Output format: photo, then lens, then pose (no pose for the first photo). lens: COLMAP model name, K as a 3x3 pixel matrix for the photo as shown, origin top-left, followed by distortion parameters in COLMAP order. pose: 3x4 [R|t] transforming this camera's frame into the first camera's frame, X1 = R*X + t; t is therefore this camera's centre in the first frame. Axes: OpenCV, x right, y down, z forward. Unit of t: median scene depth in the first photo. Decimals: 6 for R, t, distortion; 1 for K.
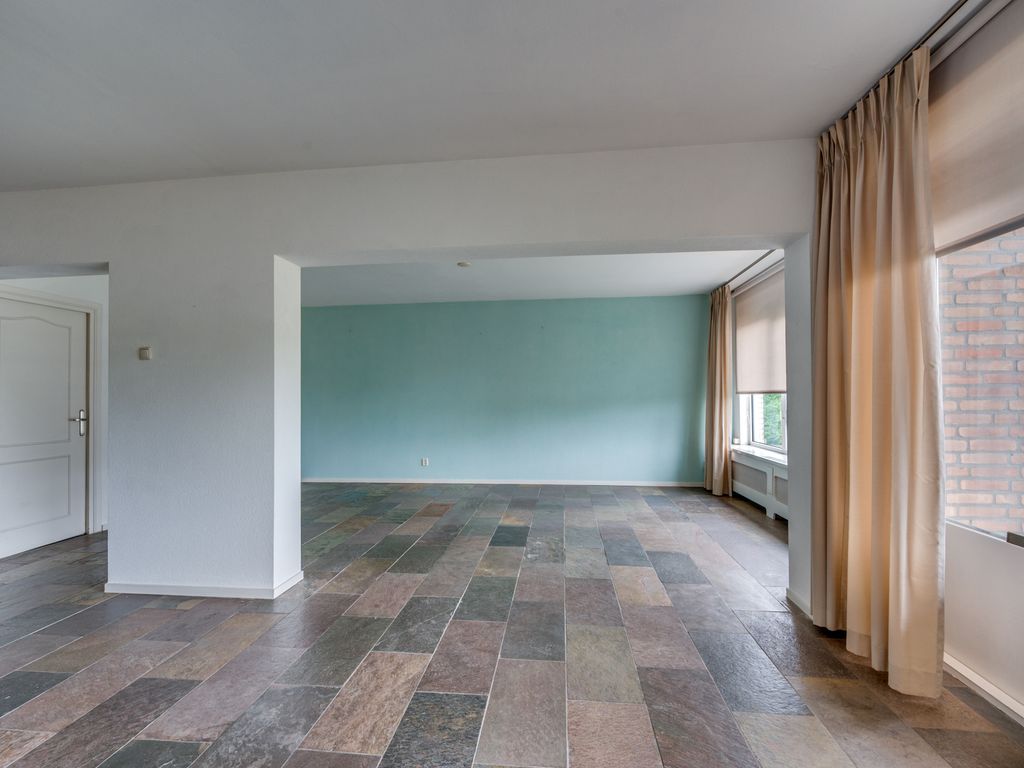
lens RADIAL K [[455.6, 0, 508.3], [0, 455.6, 392.9], [0, 0, 1]] dist [-0.001810, -0.001372]
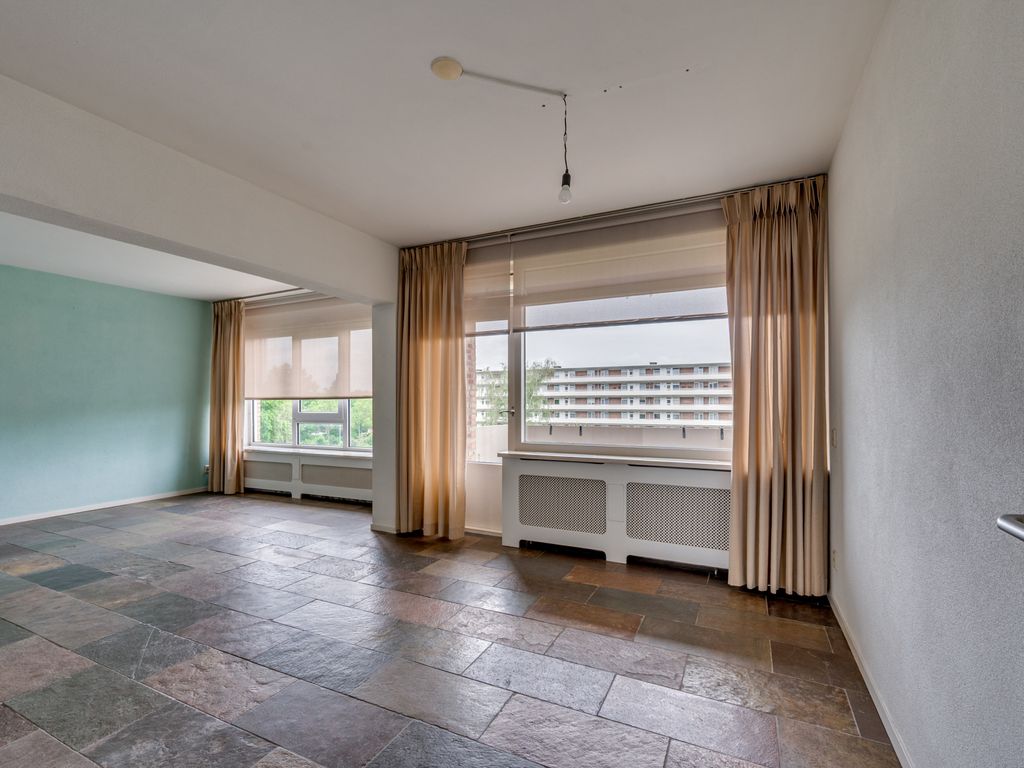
lens RADIAL K [[481.1, 0, 511.5], [0, 481.1, 398.0], [0, 0, 1]] dist [0.004202, 0.001080]
pose [[0.341944, 0.009990, 0.939667, -0.554136], [-0.004486, 0.999949, -0.008998, 0.009024], [-0.939710, -0.001139, 0.341972, -0.006976]]
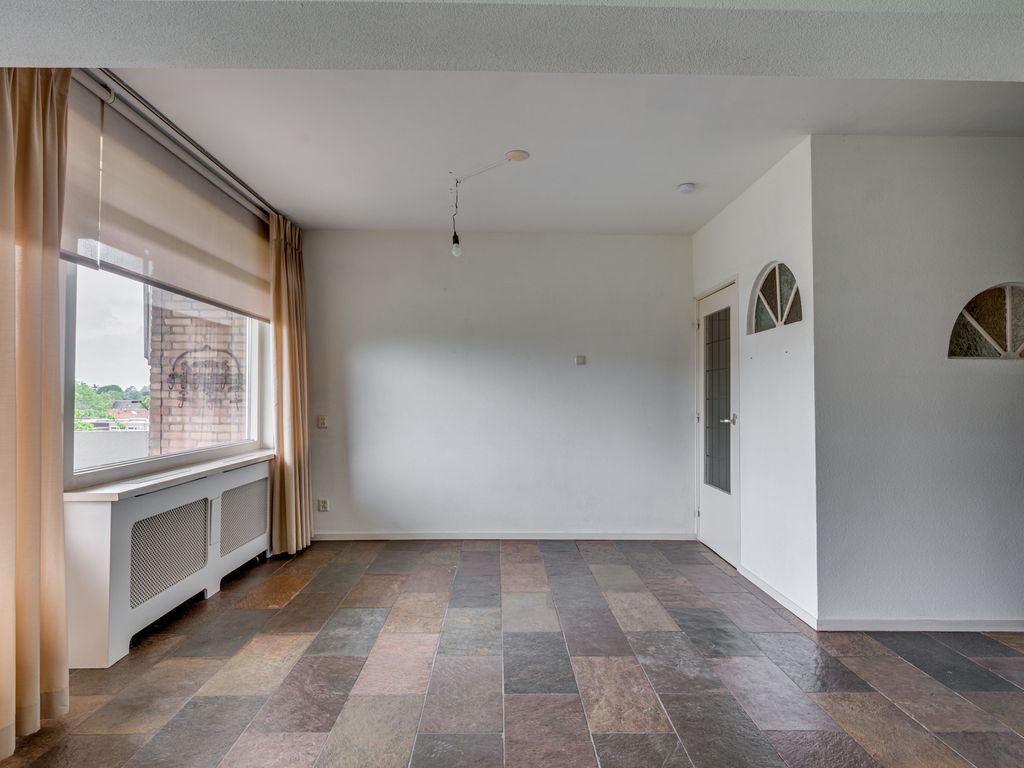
lens RADIAL K [[578.8, 0, 512.9], [0, 578.8, 383.8], [0, 0, 1]] dist [-0.001920, 0.000096]
pose [[-0.990225, 0.000175, -0.139481, 0.056300], [0.003840, 0.999654, -0.026009, 0.008997], [0.139429, -0.026290, -0.989883, 1.121677]]
